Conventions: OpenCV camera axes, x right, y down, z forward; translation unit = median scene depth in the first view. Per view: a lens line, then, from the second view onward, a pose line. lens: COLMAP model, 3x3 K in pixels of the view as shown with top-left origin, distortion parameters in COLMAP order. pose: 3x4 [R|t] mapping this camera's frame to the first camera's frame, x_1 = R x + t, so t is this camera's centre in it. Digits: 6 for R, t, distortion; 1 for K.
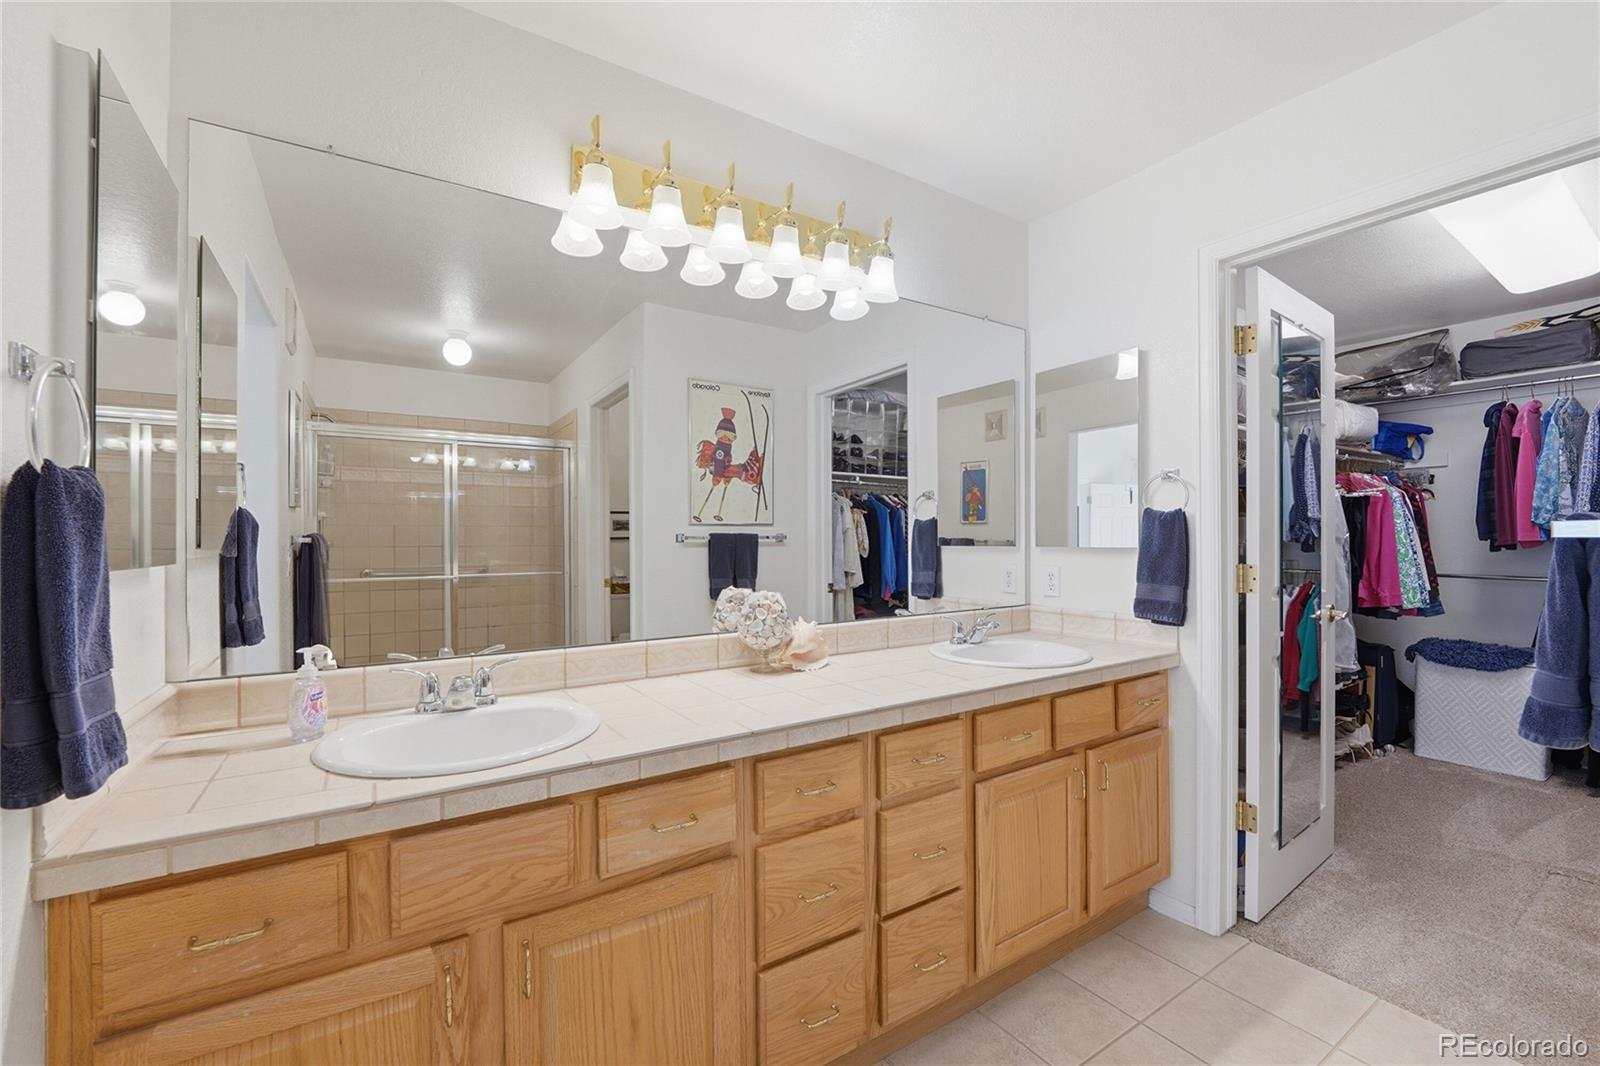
lens RADIAL K [[668.5, 0, 803.5], [0, 668.5, 535.6], [0, 0, 1]] dist [-0.000418, -0.000352]
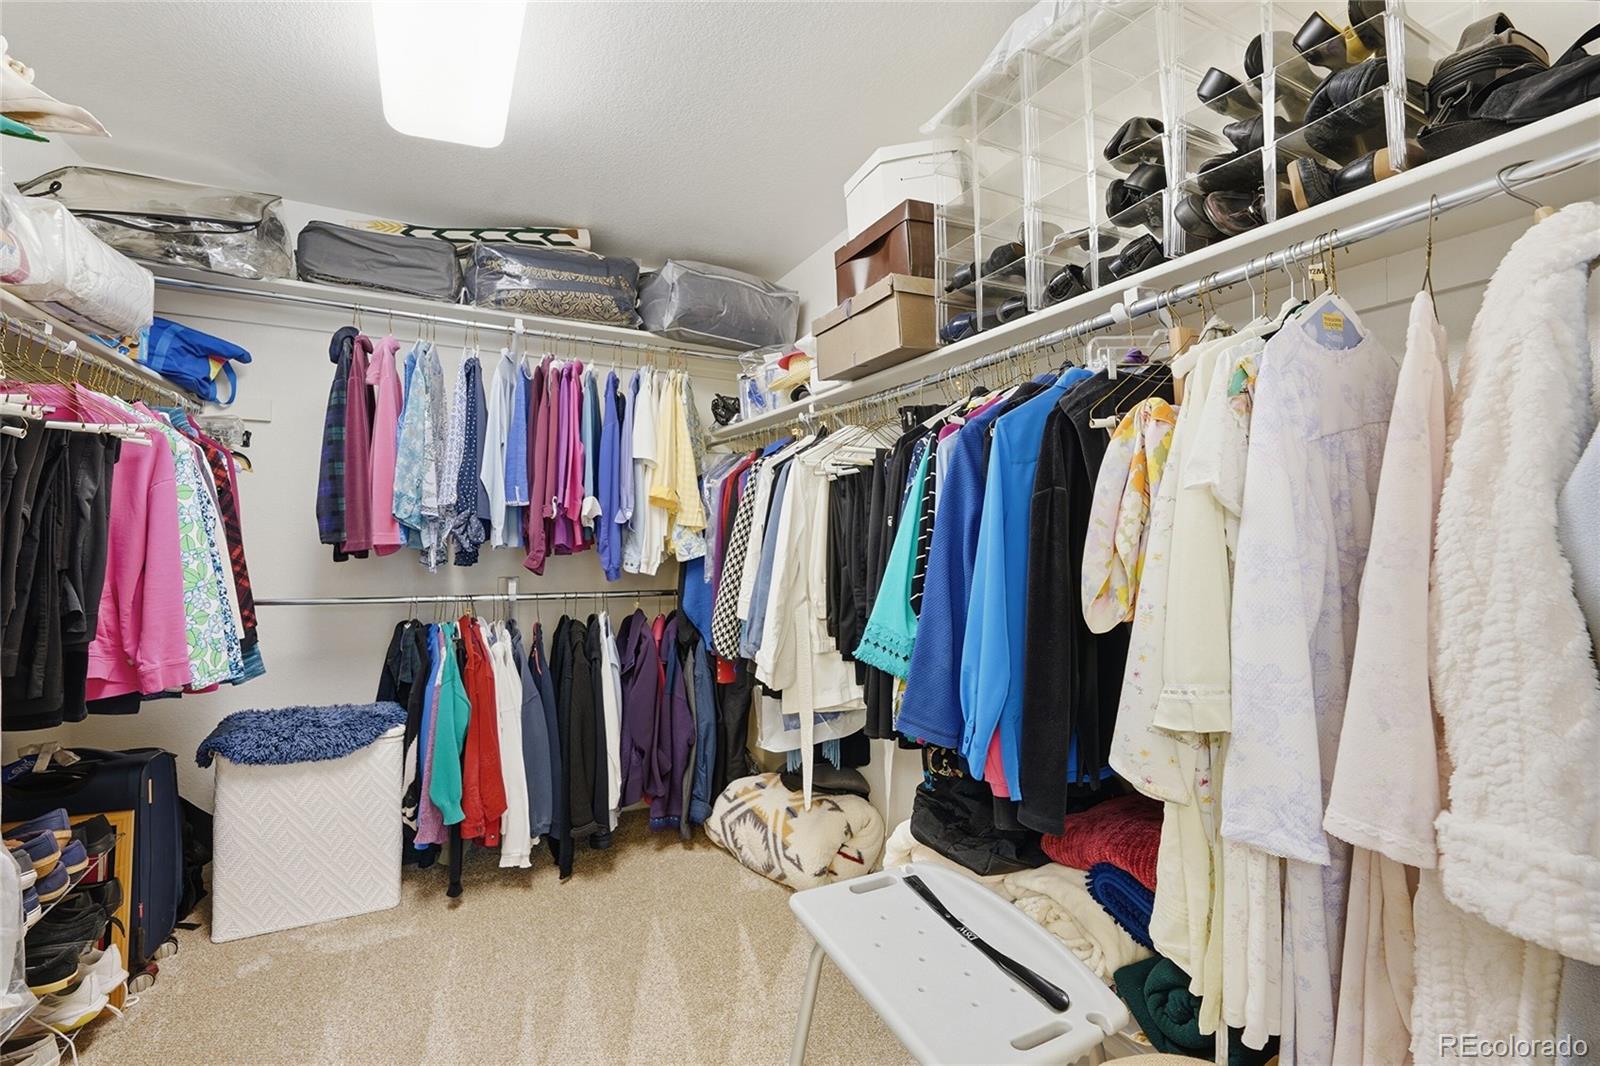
lens RADIAL K [[676.2, 0, 792.9], [0, 676.2, 533.3], [0, 0, 1]] dist [-0.012419, -0.000438]
pose [[0.115425, 0.014099, 0.993216, 0.460001], [-0.011956, 0.999847, -0.012804, 0.000483], [-0.993244, -0.010397, 0.115576, 0.507814]]
